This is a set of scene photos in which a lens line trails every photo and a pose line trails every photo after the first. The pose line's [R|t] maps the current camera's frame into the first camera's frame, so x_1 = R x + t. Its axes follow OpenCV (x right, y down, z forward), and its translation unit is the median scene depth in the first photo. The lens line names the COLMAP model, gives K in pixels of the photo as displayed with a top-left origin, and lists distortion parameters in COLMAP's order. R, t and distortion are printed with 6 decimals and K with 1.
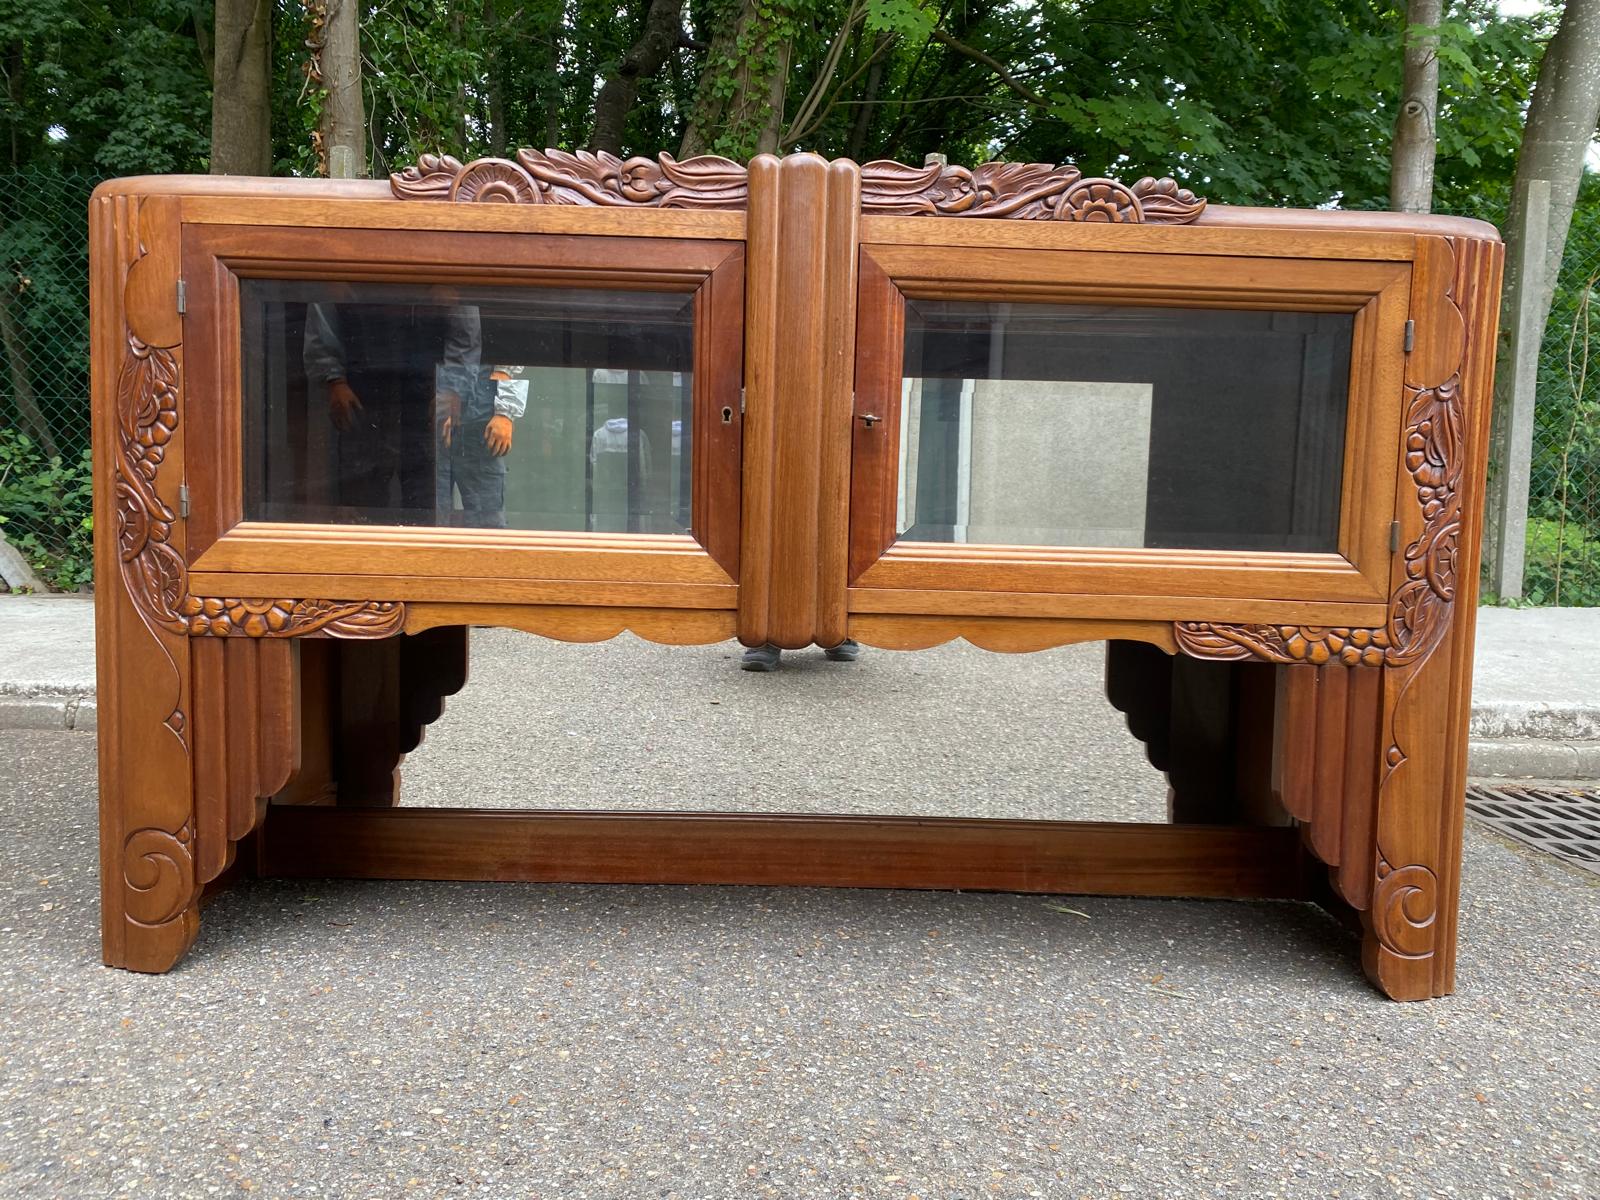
lens RADIAL K [[1229.9, 0, 797.8], [0, 1229.9, 611.8], [0, 0, 1]] dist [0.004989, -0.005042]
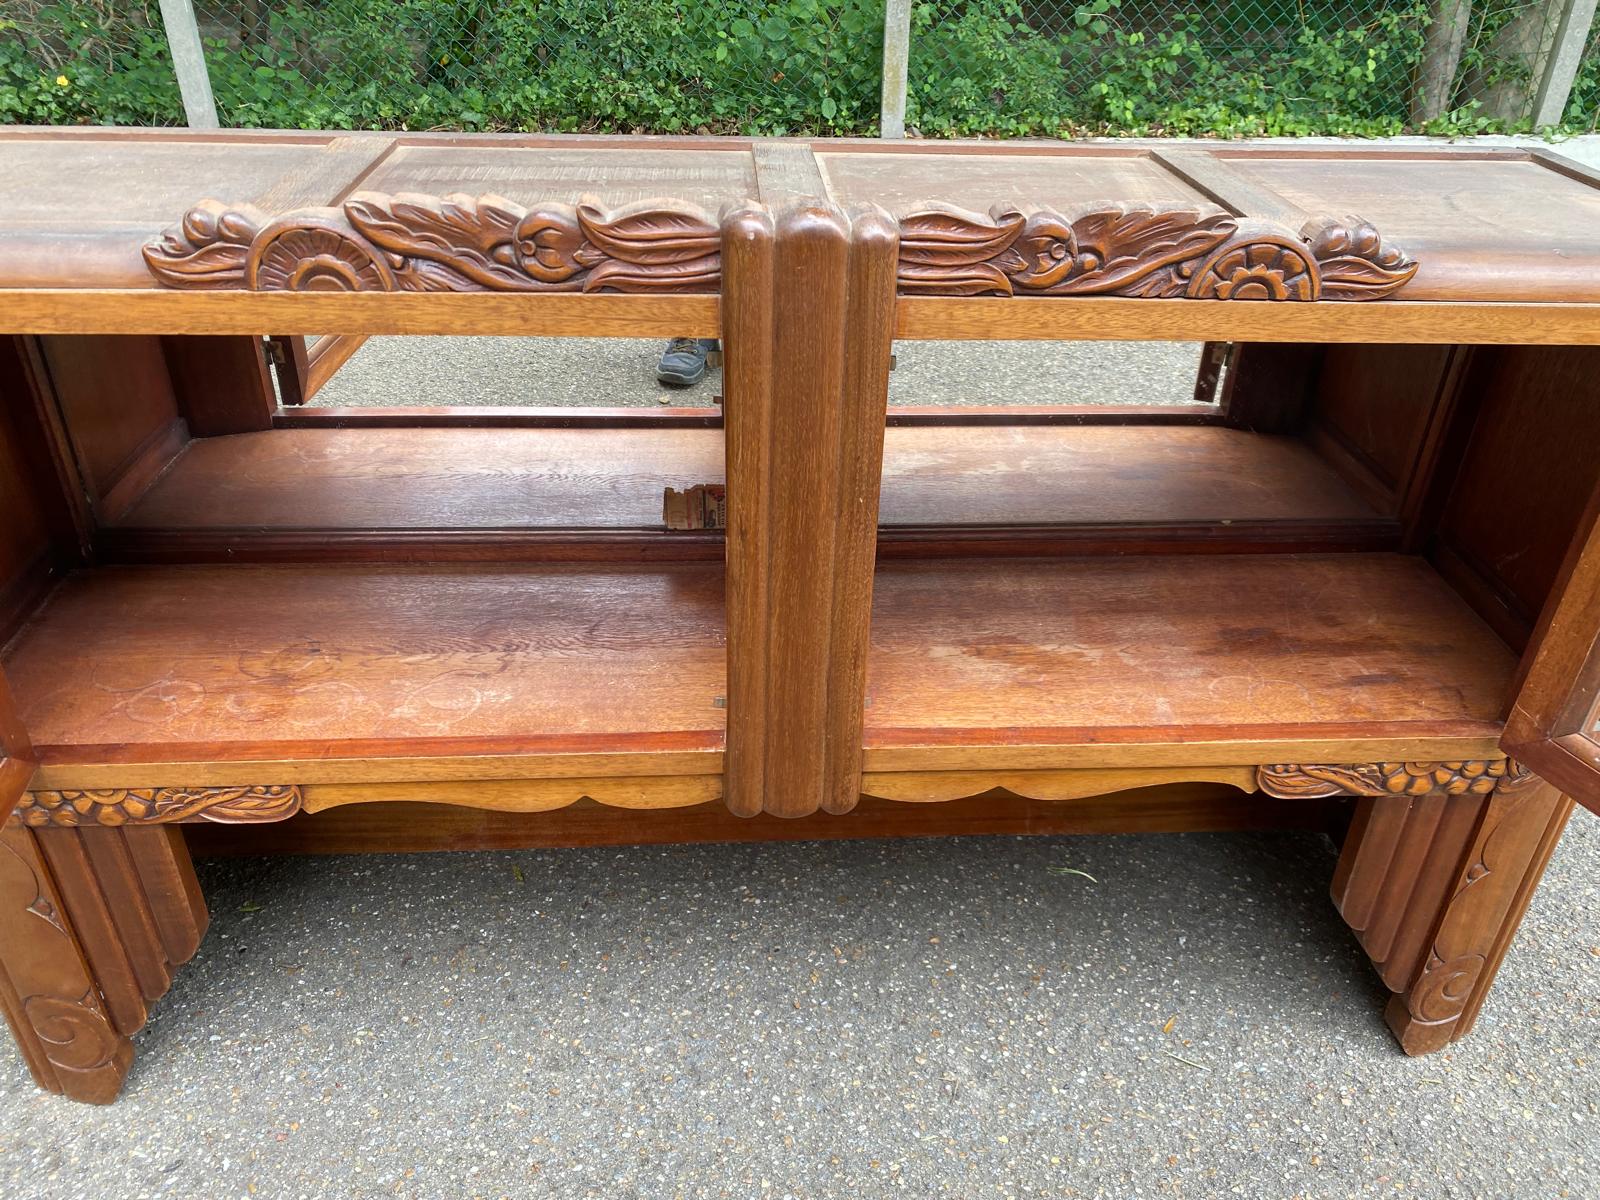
lens RADIAL K [[1229.9, 0, 797.8], [0, 1229.9, 611.8], [0, 0, 1]] dist [0.004989, -0.005042]
pose [[0.998528, -0.029686, 0.045395, -0.034503], [0.005149, 0.885035, 0.465497, -0.466319], [-0.053994, -0.464578, 0.883885, 0.340623]]
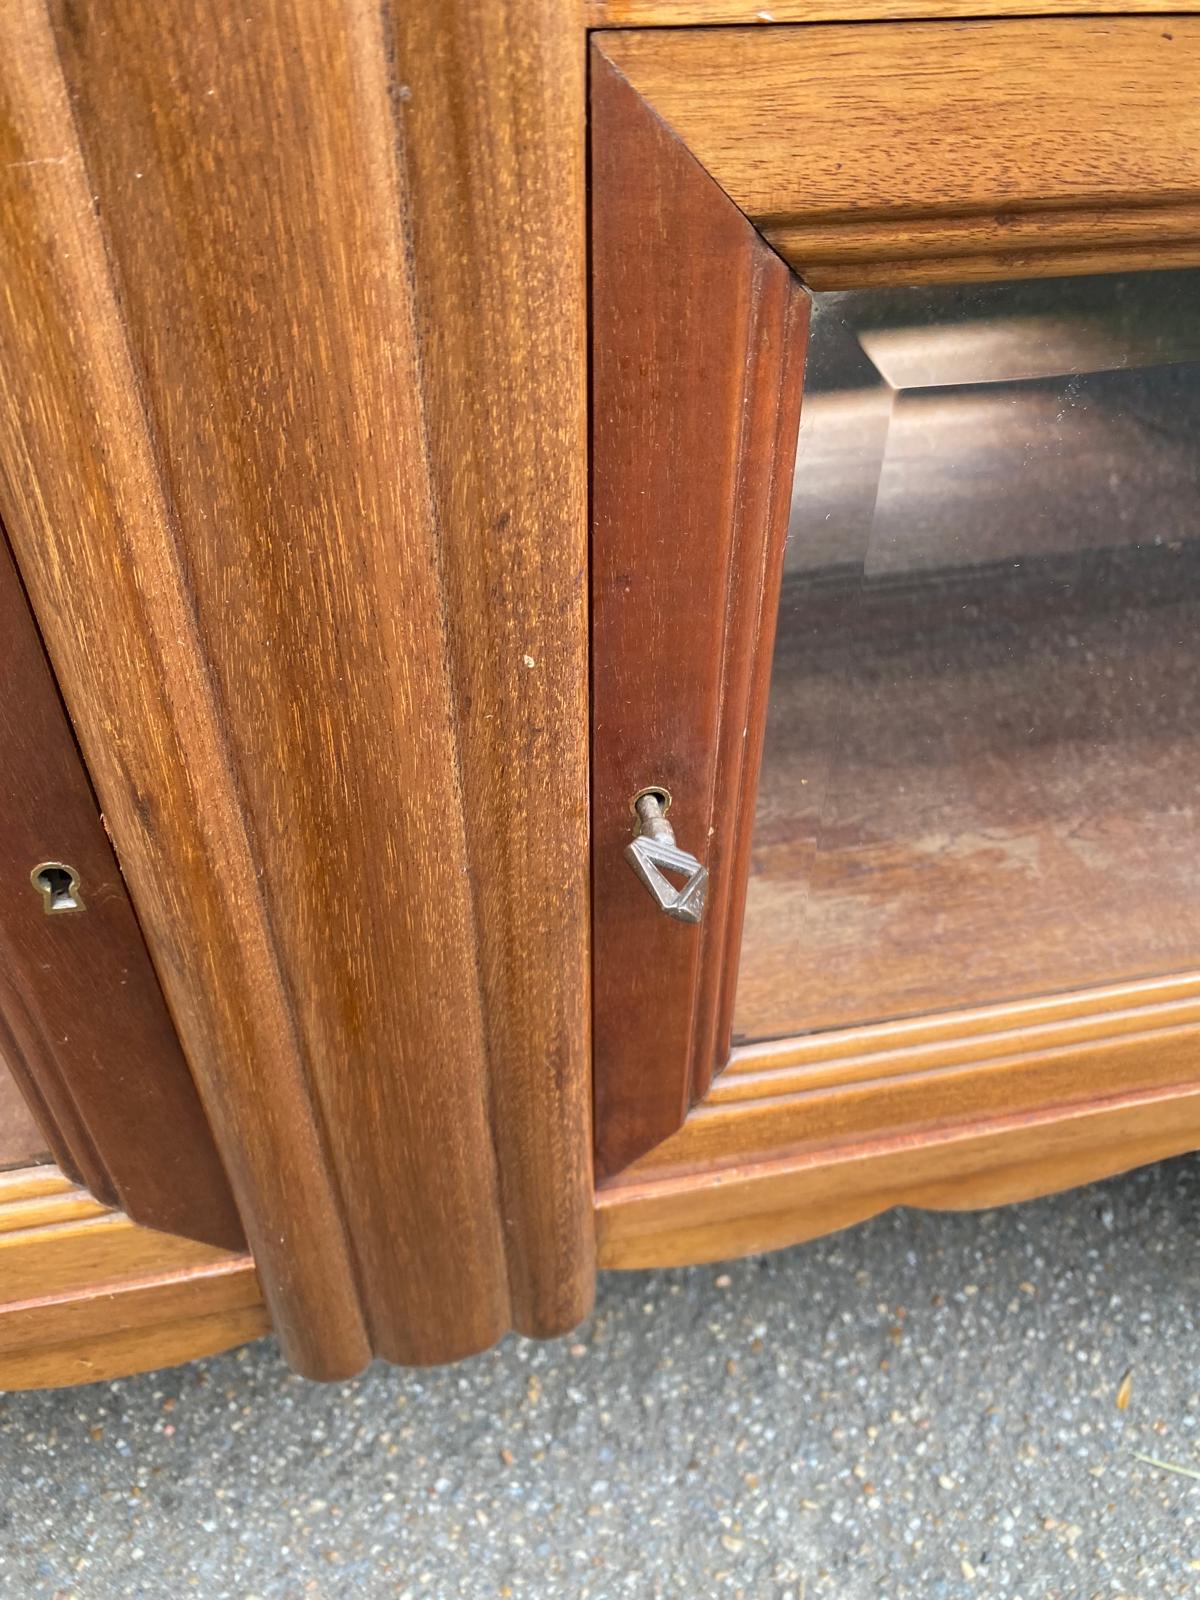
lens RADIAL K [[1229.9, 0, 593.4], [0, 1229.9, 781.8], [0, 0, 1]] dist [0.004989, -0.005042]
pose [[0.981384, -0.145764, 0.125056, 0.015354], [0.048543, 0.818255, 0.572803, -0.303554], [-0.185822, -0.556068, 0.810098, 0.789971]]
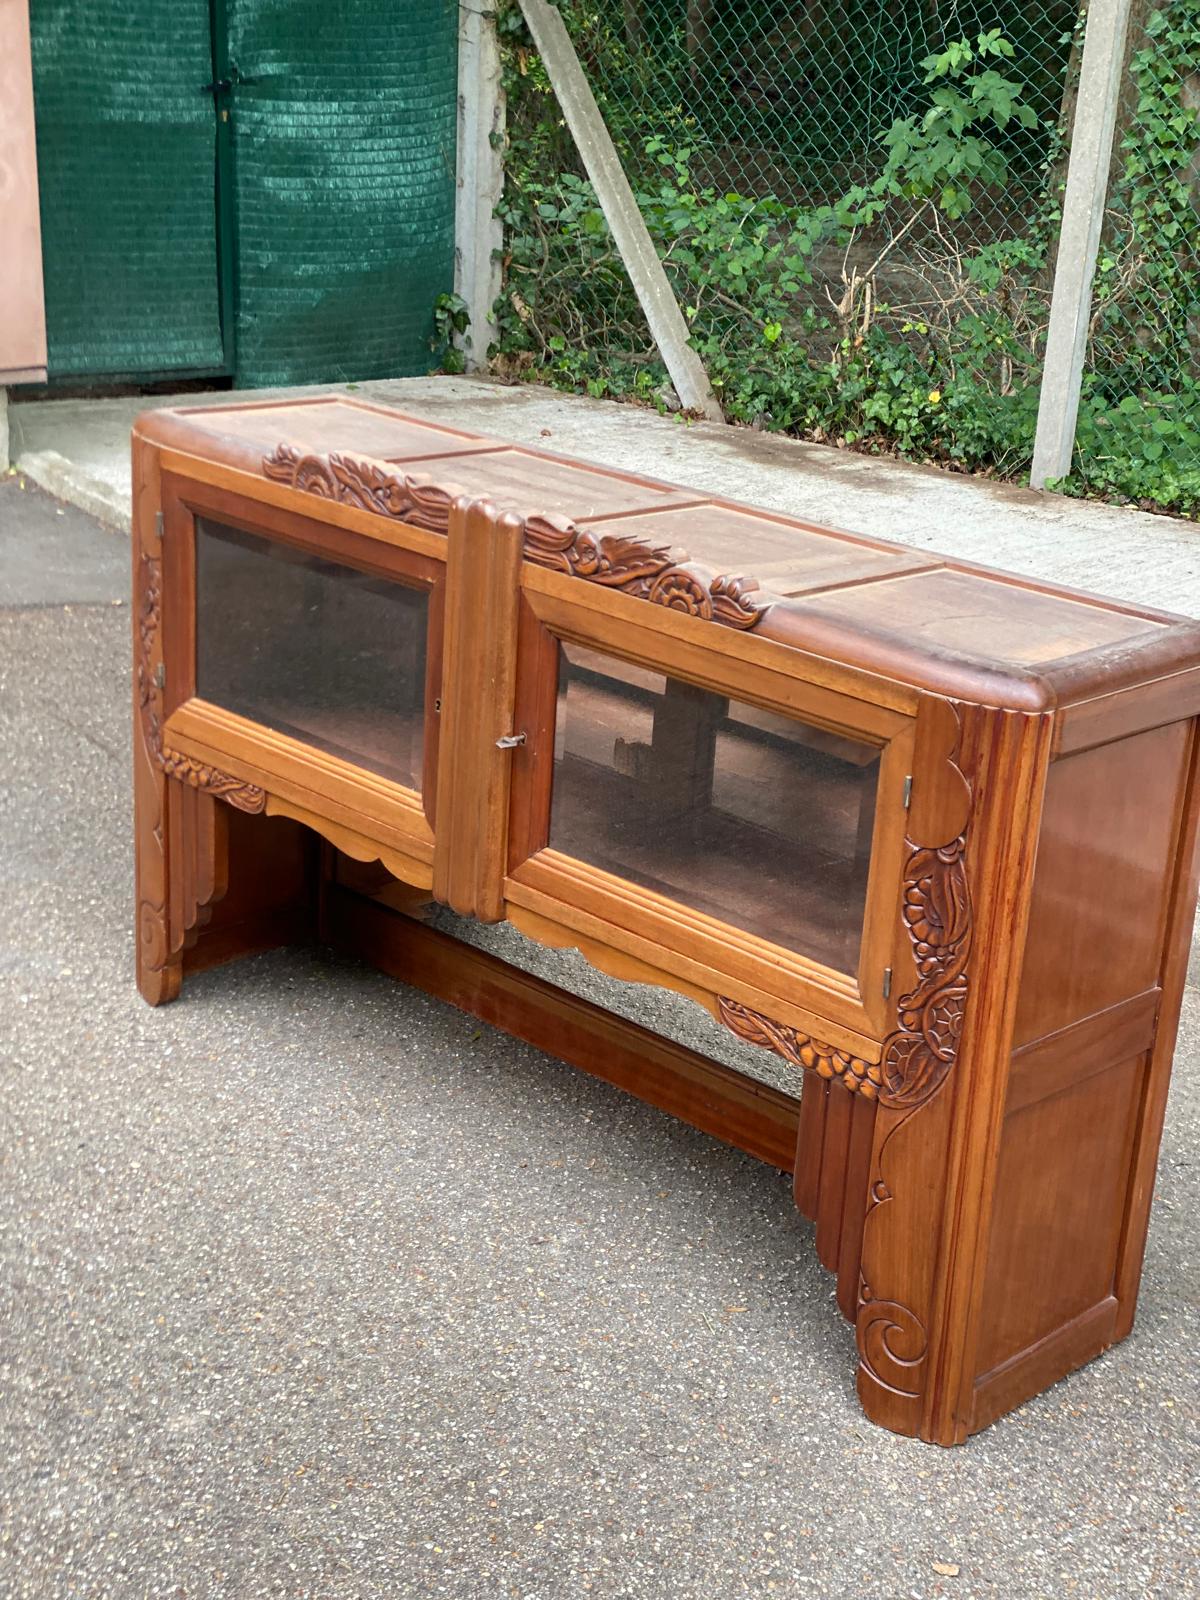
lens RADIAL K [[2366.8, 0, 578.1], [0, 2366.8, 848.7], [0, 0, 1]] dist [0.144952, -0.018391]
pose [[0.694252, 0.268301, -0.667854, 1.530020], [-0.099586, 0.954804, 0.280056, -0.658744], [0.712809, -0.127920, 0.689594, -0.447350]]
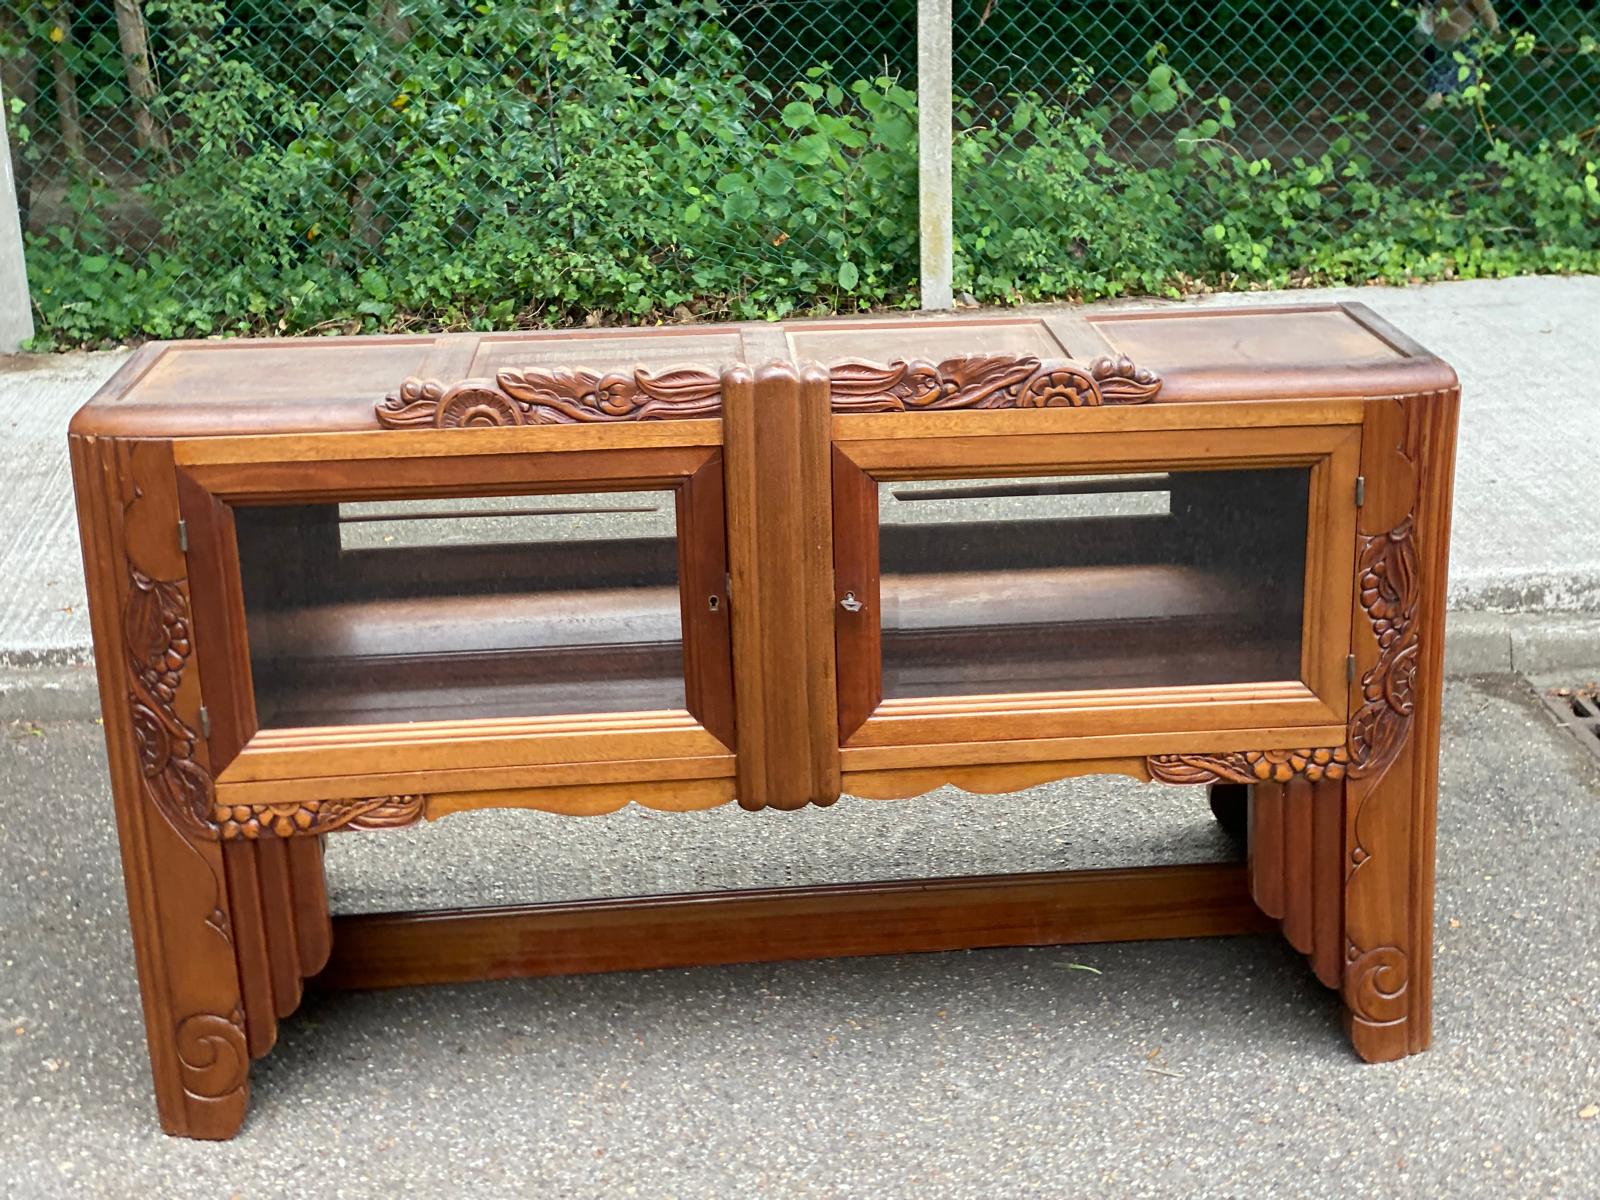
lens RADIAL K [[2436.1, 0, 804.8], [0, 2436.1, 557.1], [0, 0, 1]] dist [0.025051, -0.069891]
pose [[0.997461, -0.063883, 0.031463, -0.042935], [0.055603, 0.974727, 0.216368, -0.635714], [-0.044490, -0.214070, 0.975805, -1.007374]]
